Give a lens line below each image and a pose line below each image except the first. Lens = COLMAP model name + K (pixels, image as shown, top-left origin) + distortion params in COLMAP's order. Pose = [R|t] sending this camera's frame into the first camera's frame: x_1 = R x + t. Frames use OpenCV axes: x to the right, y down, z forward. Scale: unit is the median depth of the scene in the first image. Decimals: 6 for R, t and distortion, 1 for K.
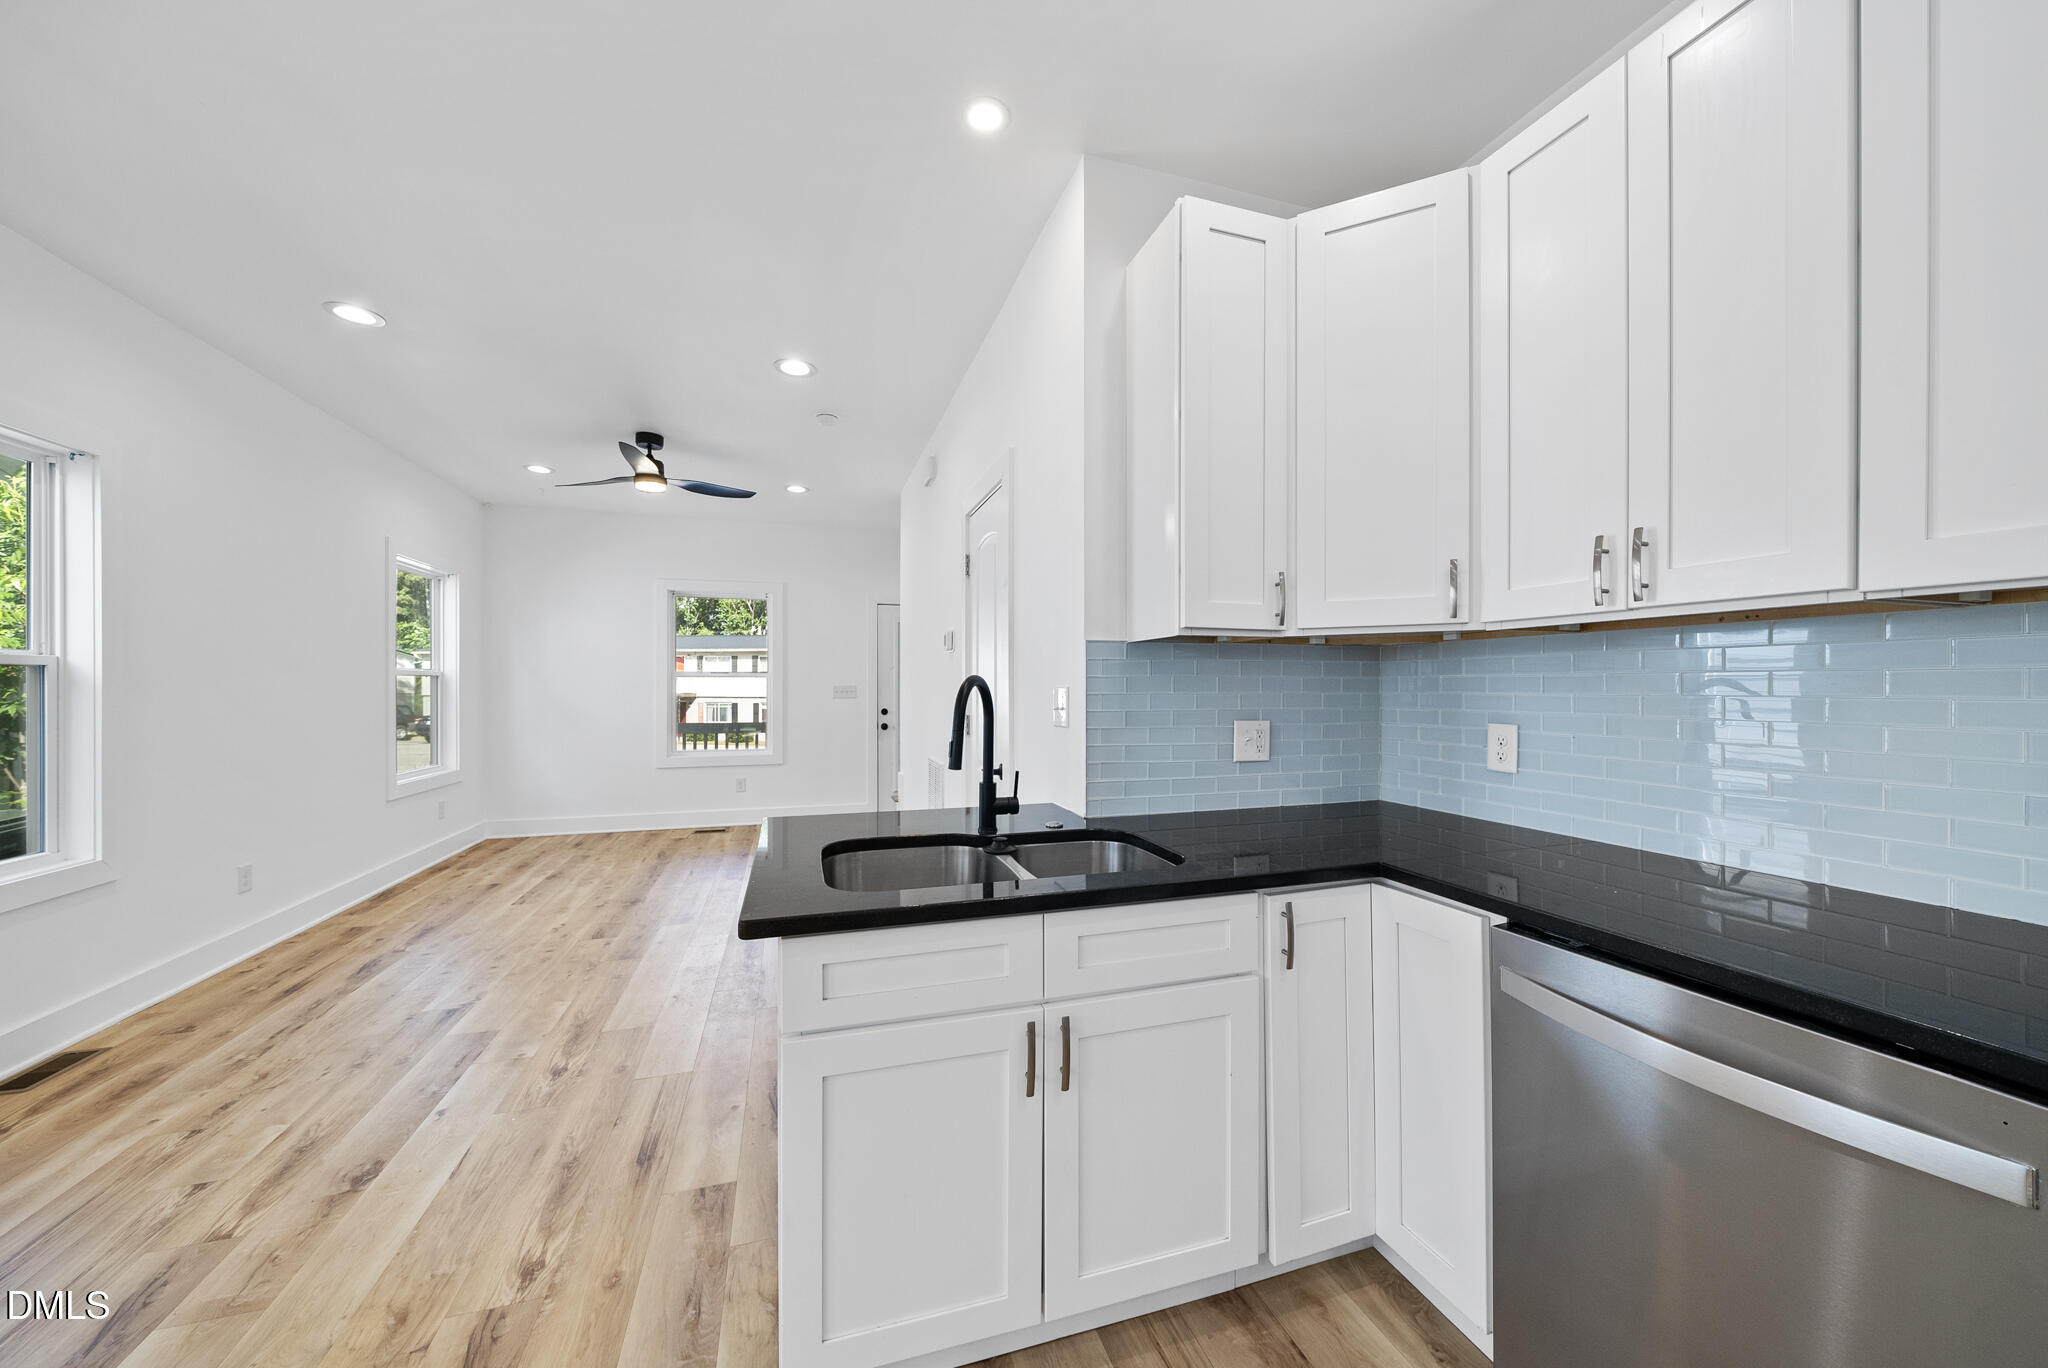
lens RADIAL K [[712.1, 0, 1023.0], [0, 712.1, 687.3], [0, 0, 1]] dist [-0.006622, -0.000418]
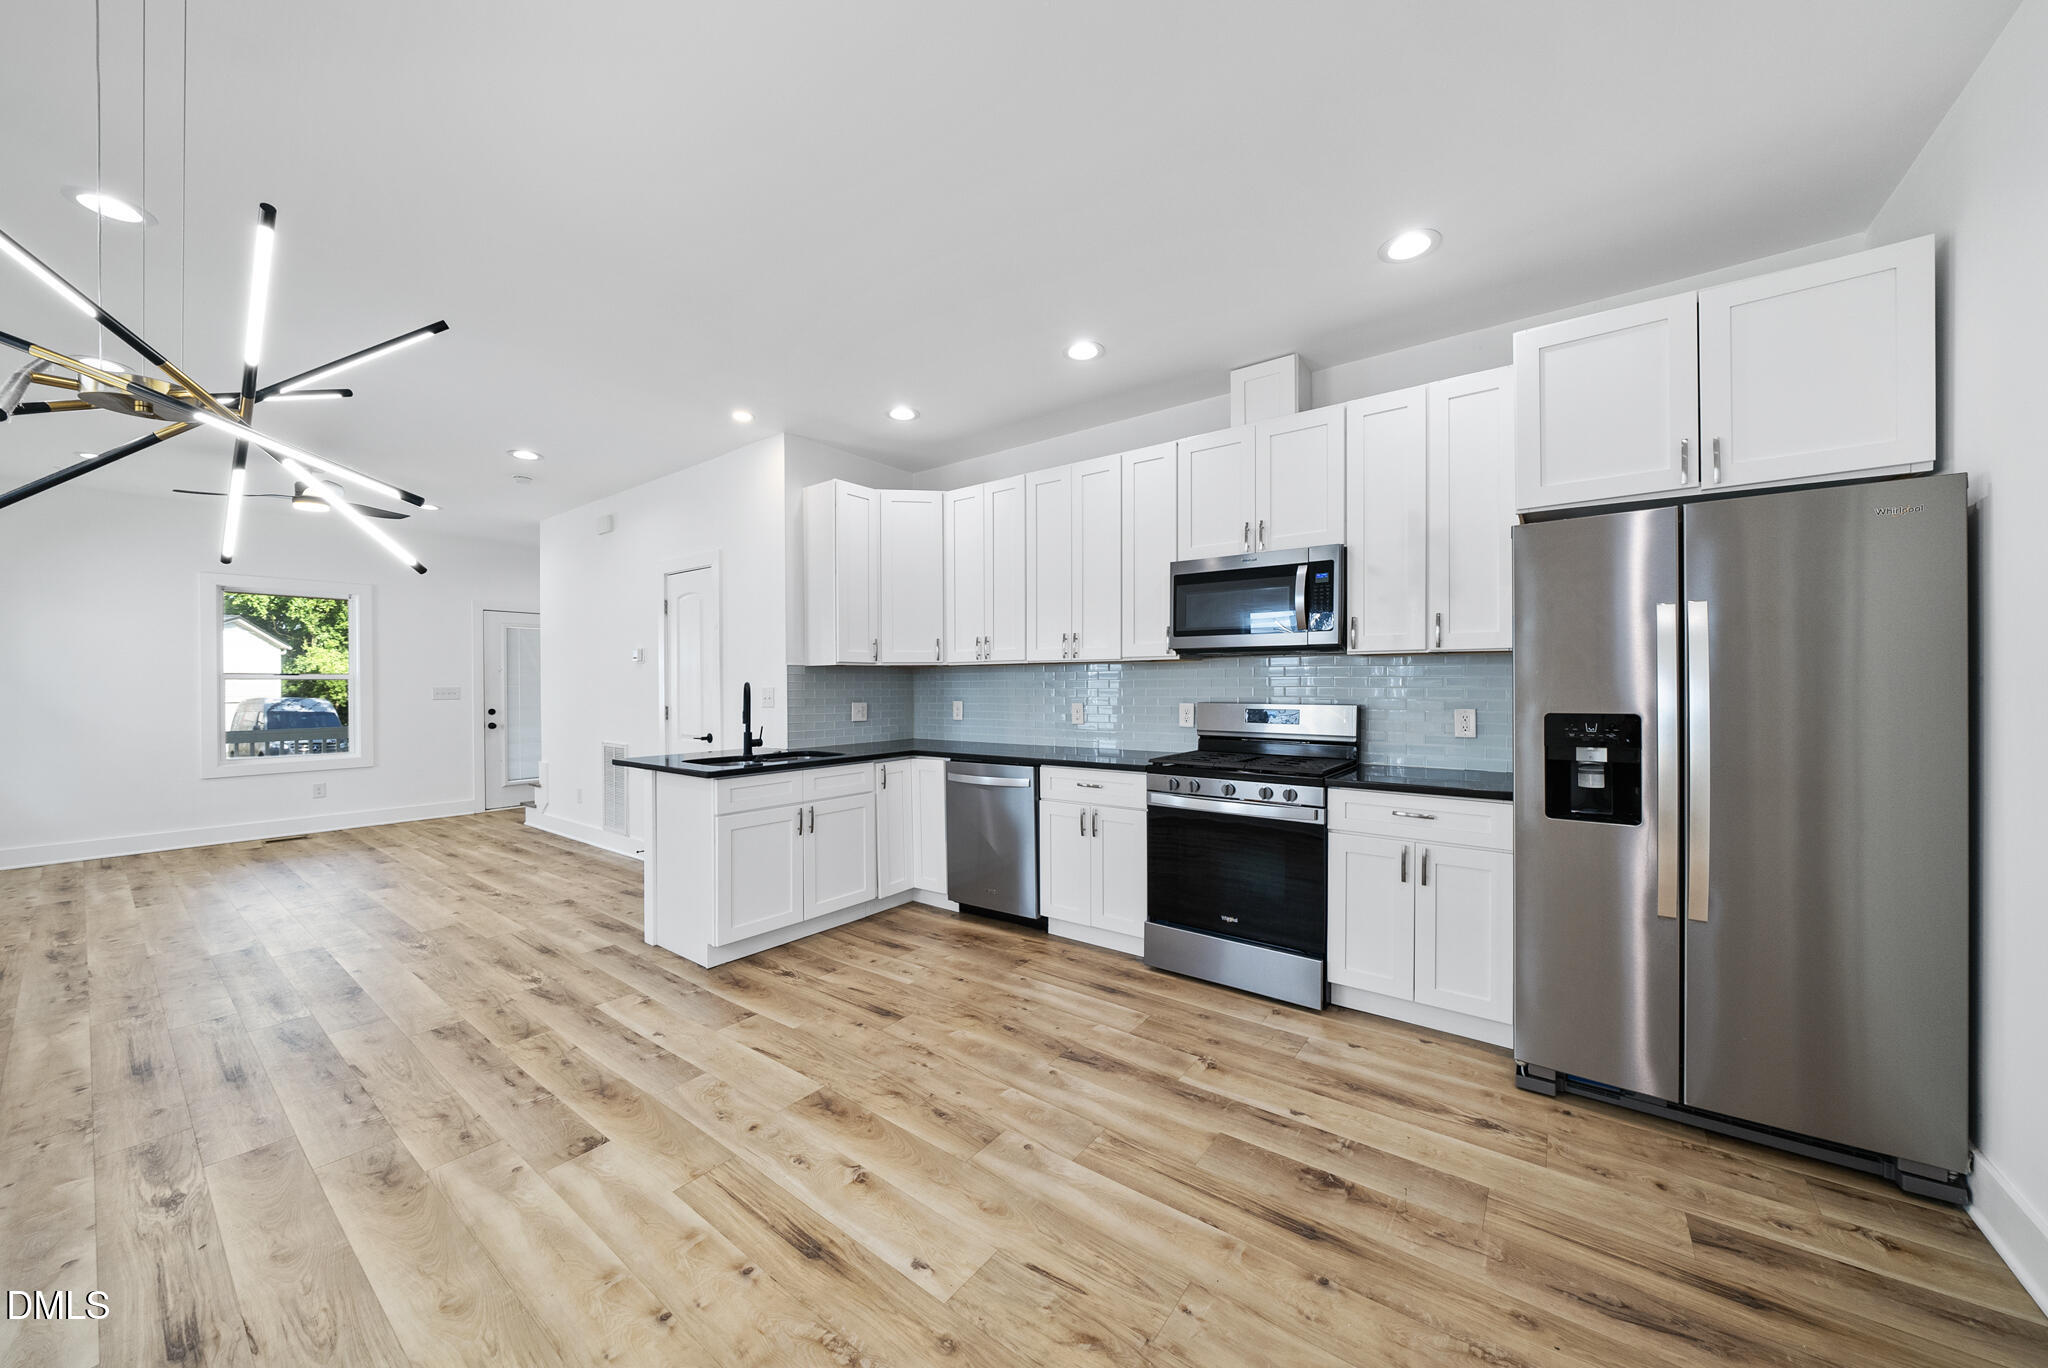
lens RADIAL K [[712.1, 0, 1013.9], [0, 712.1, 692.6], [0, 0, 1]] dist [-0.006622, -0.000418]
pose [[0.820178, -0.010287, 0.572016, -0.426198], [0.005869, 0.999937, 0.009567, -0.000233], [-0.572079, -0.004489, 0.820186, -0.836804]]
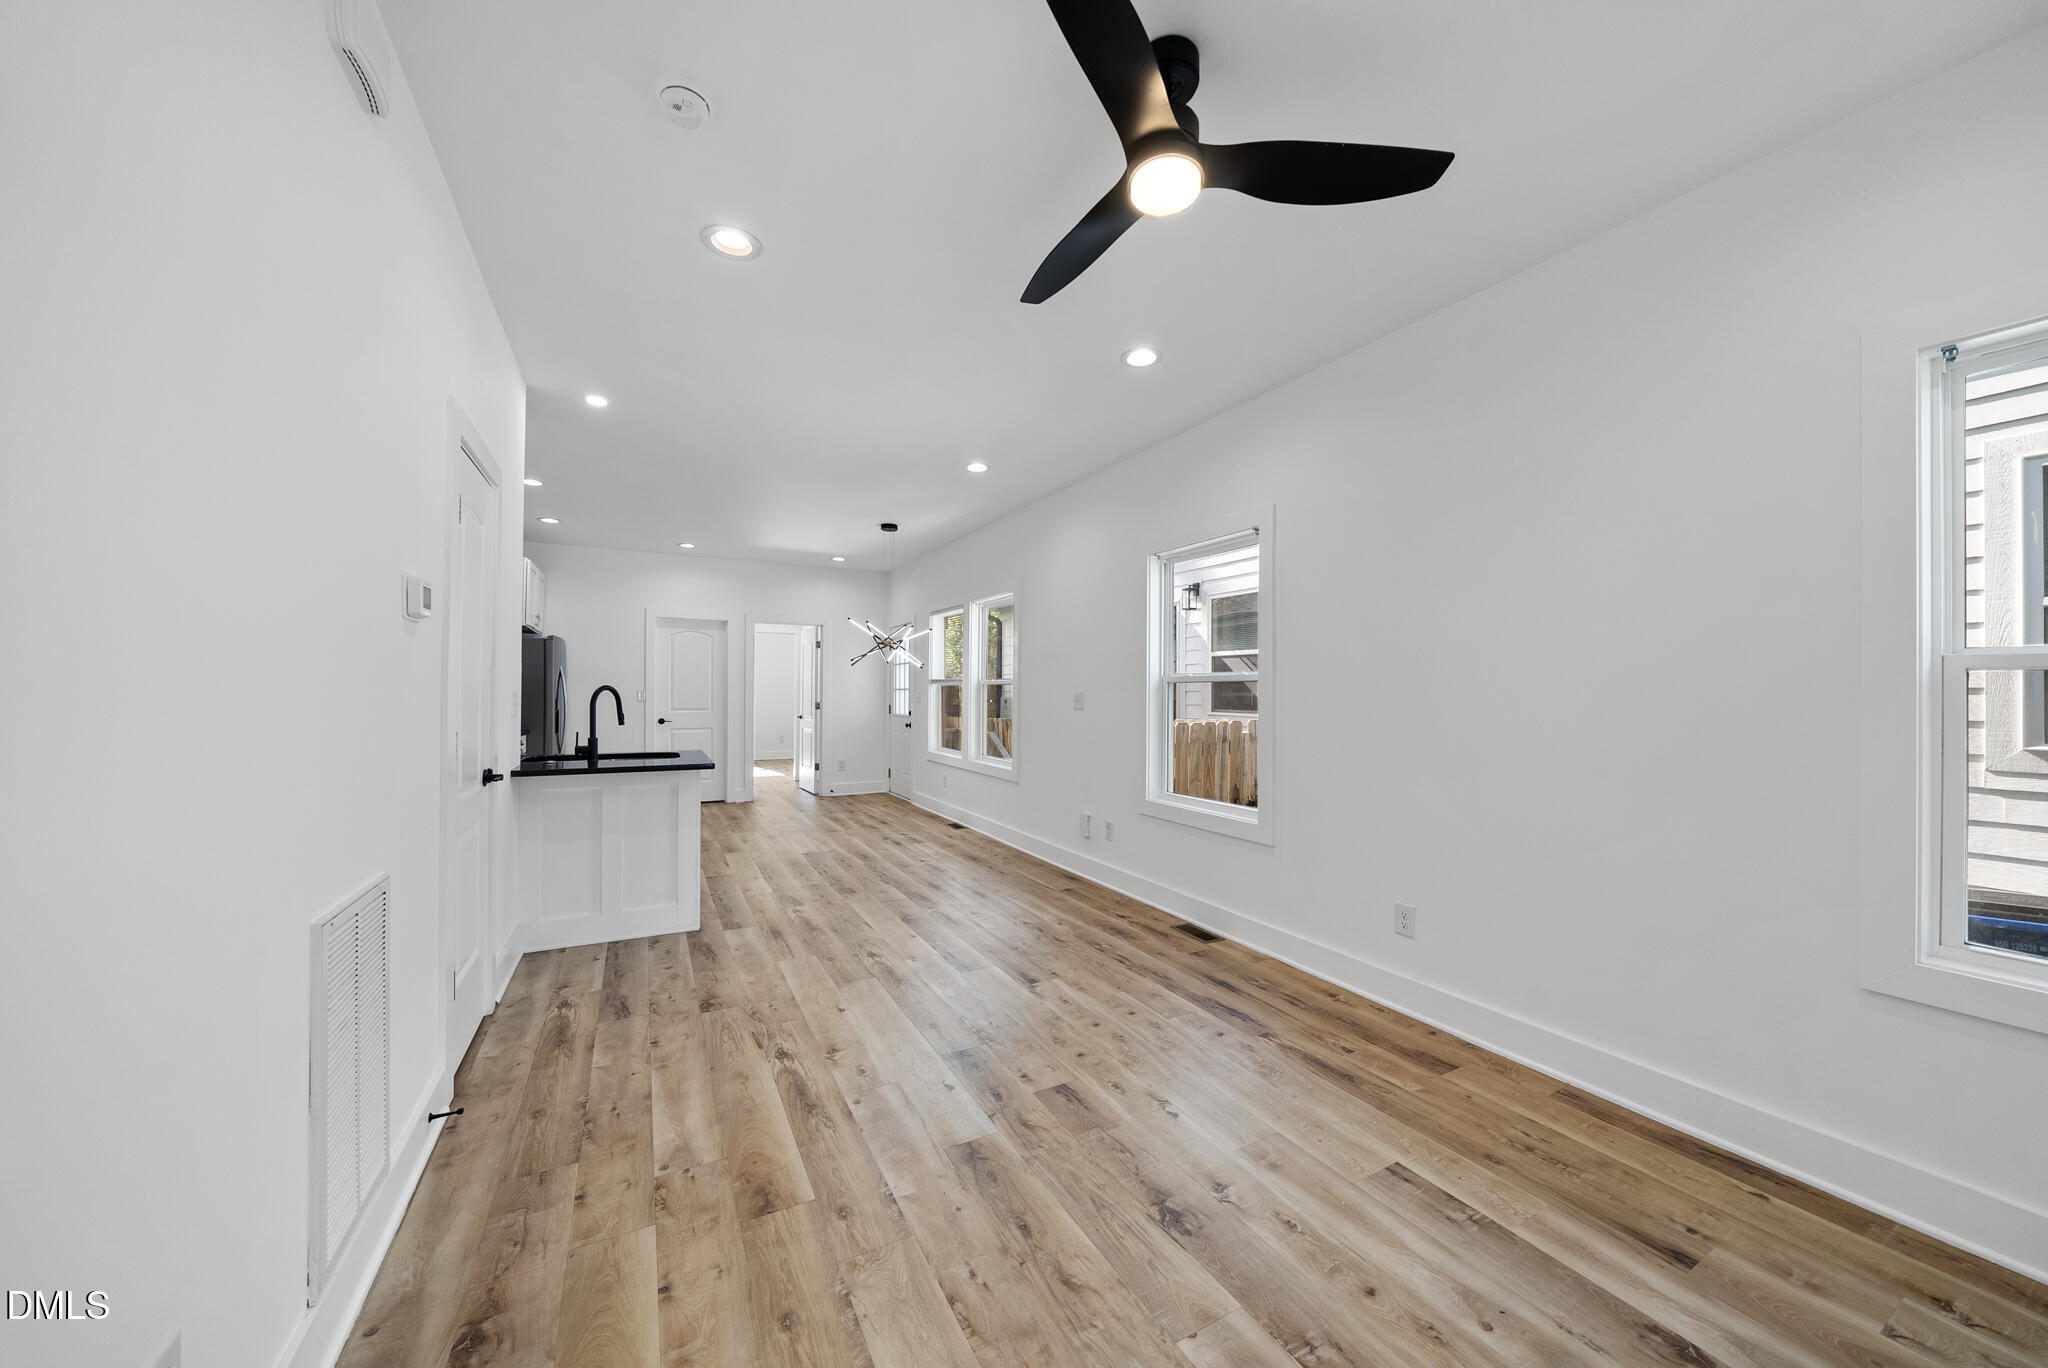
lens RADIAL K [[712.1, 0, 1030.9], [0, 712.1, 688.4], [0, 0, 1]] dist [-0.006622, -0.000418]
pose [[-0.981750, -0.007915, -0.190011, -0.618640], [-0.007186, 0.999964, -0.004524, -0.006747], [0.190040, -0.003076, -0.981772, 2.245680]]
